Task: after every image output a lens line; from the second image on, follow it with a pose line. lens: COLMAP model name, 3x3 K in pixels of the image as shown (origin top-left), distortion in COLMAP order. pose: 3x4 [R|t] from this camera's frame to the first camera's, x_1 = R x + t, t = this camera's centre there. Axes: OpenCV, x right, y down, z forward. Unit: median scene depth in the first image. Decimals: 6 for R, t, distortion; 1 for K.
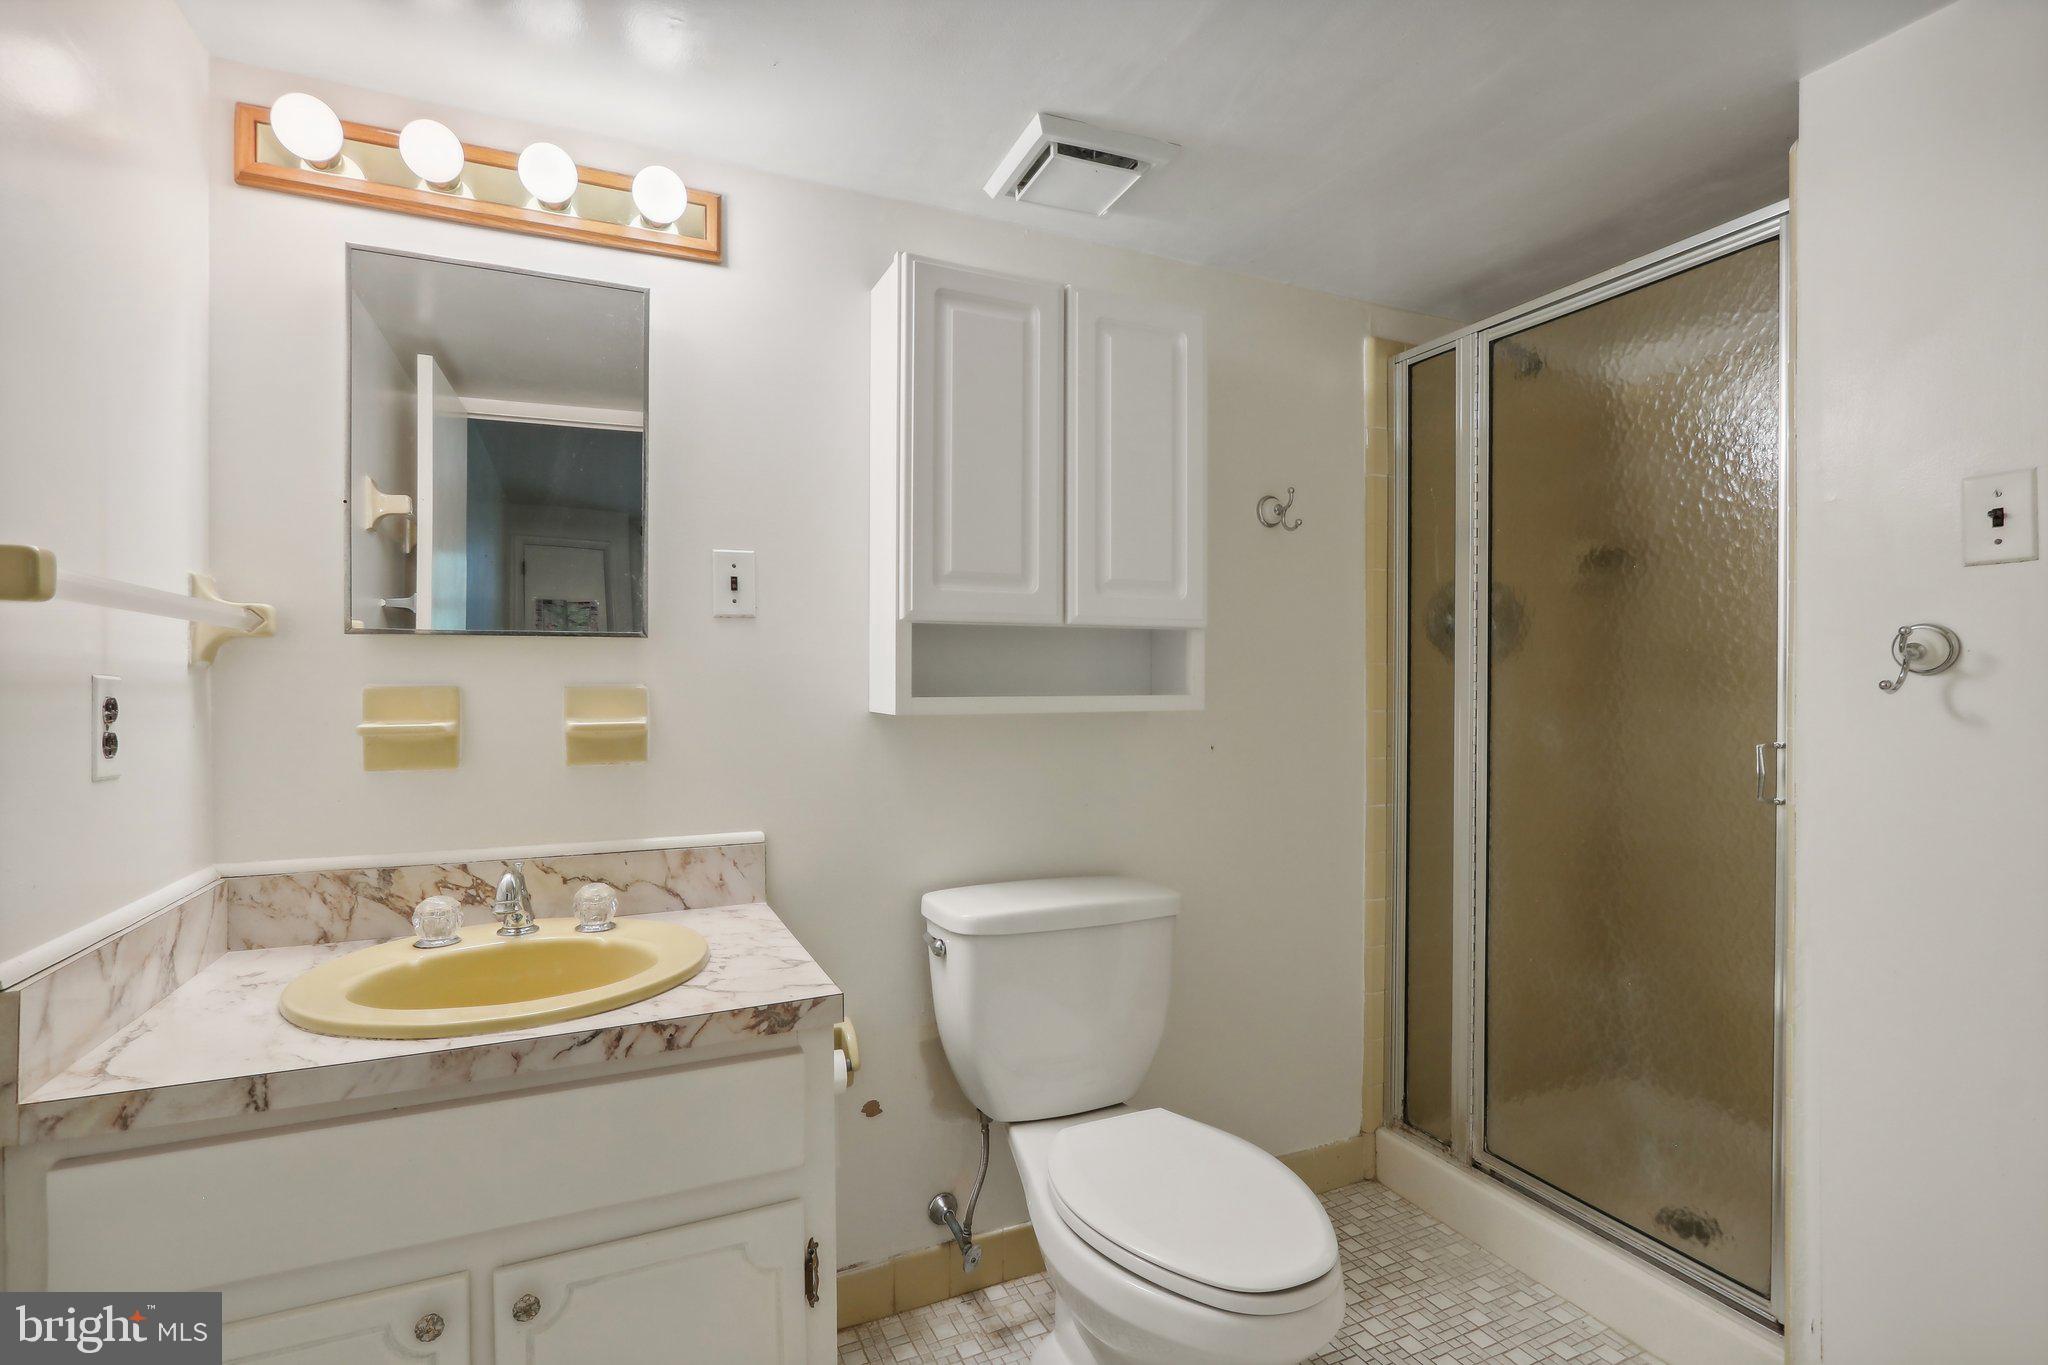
lens RADIAL K [[939.9, 0, 1024.8], [0, 939.9, 679.6], [0, 0, 1]] dist [-0.004669, 0.000307]
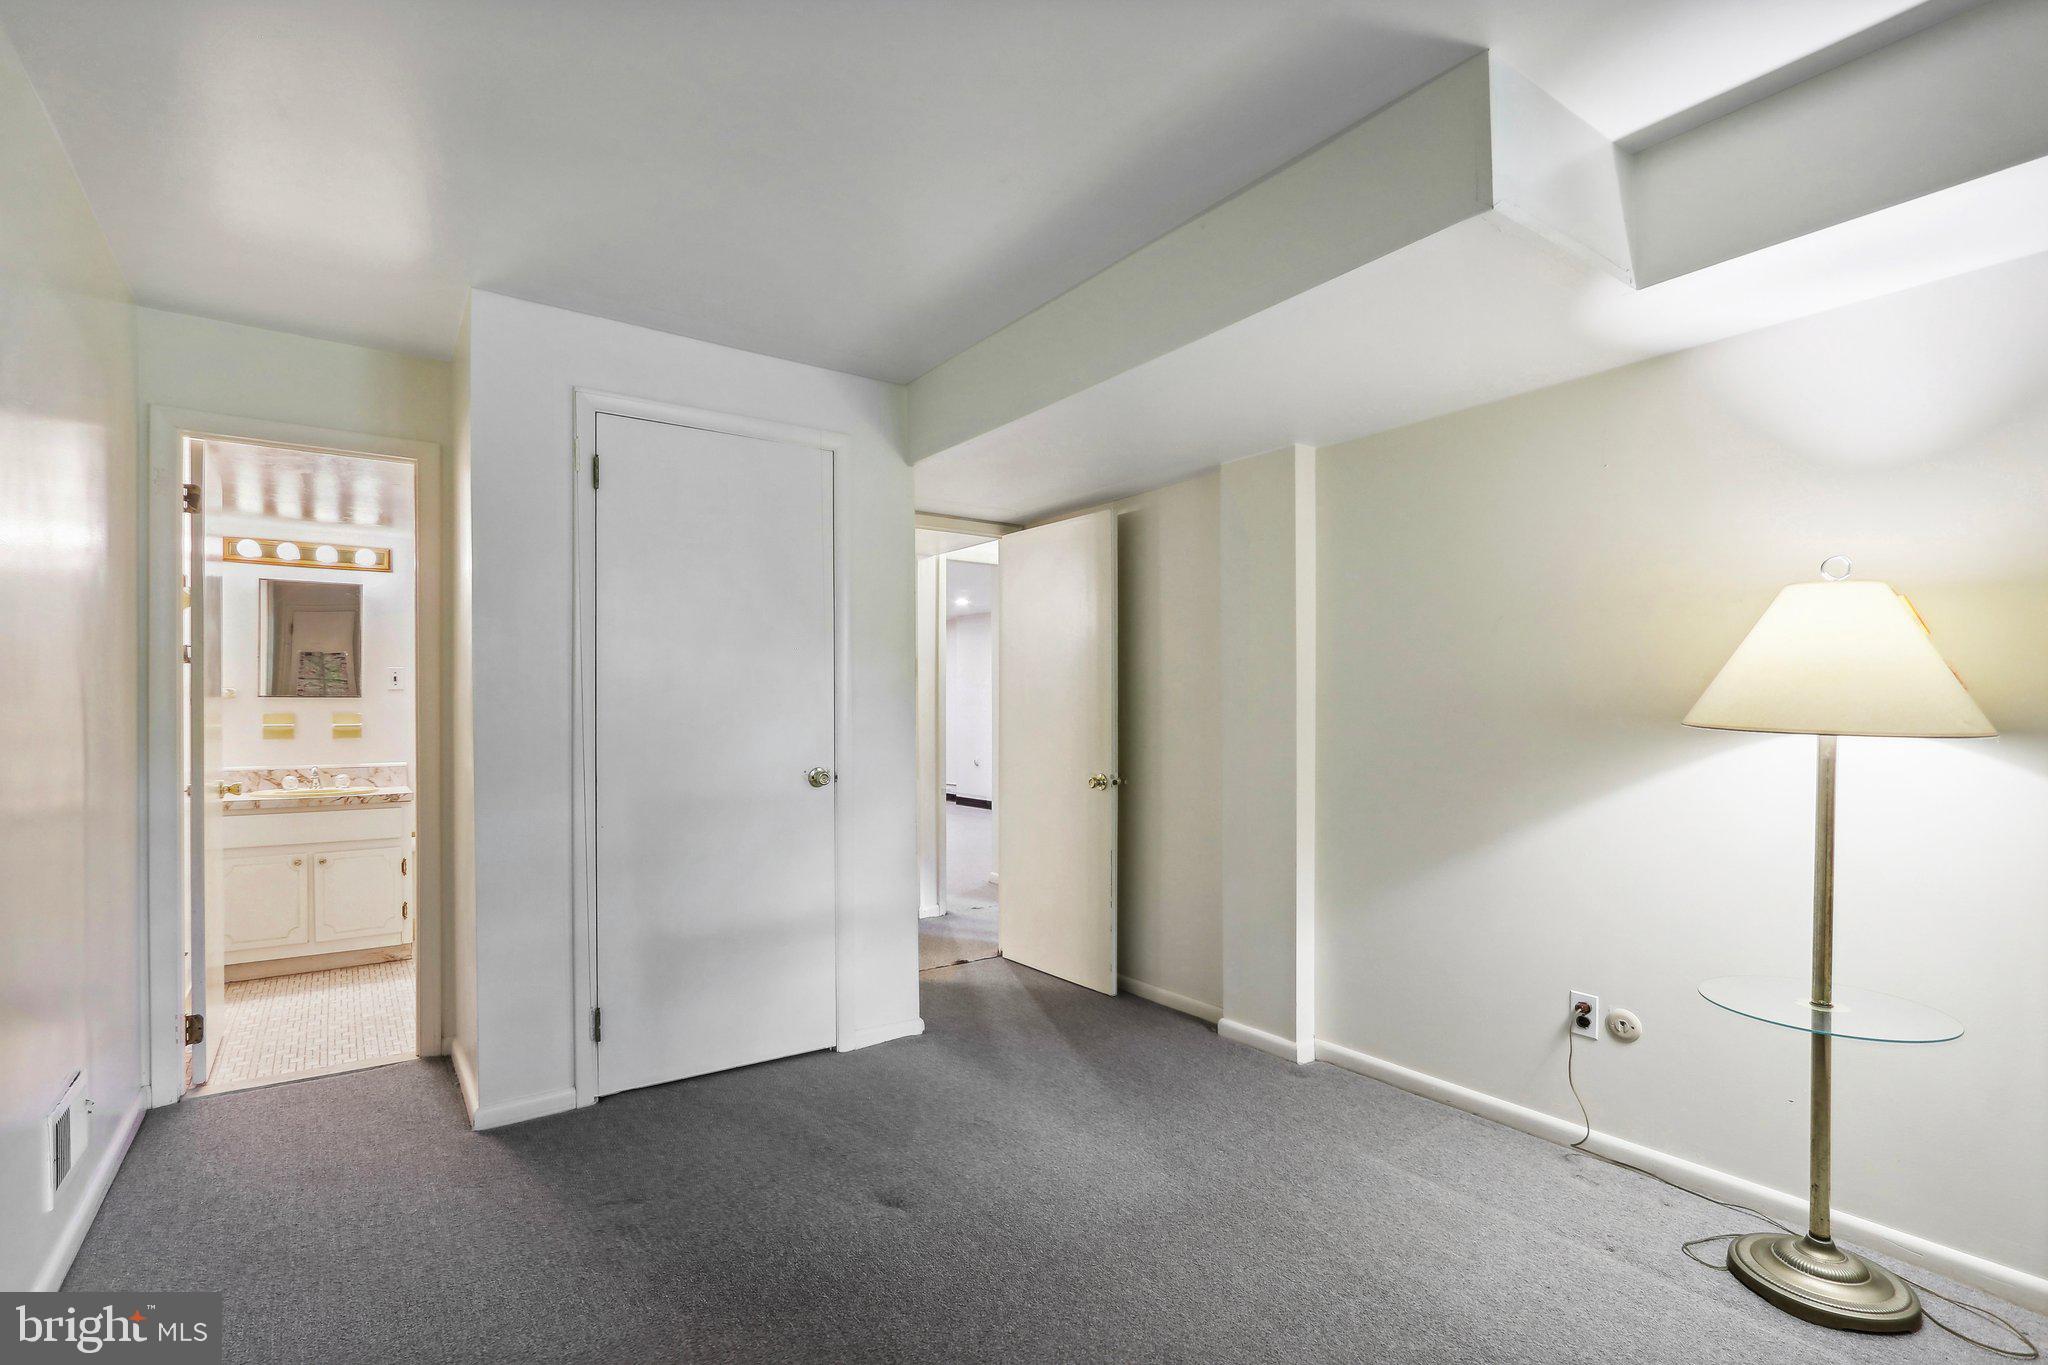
lens RADIAL K [[939.9, 0, 1015.5], [0, 939.9, 703.3], [0, 0, 1]] dist [-0.004669, 0.000307]
pose [[0.981925, 0.004409, 0.189218, 1.168717], [-0.003832, 0.999987, -0.003410, -0.024525], [-0.189231, 0.002624, 0.981929, -2.525532]]
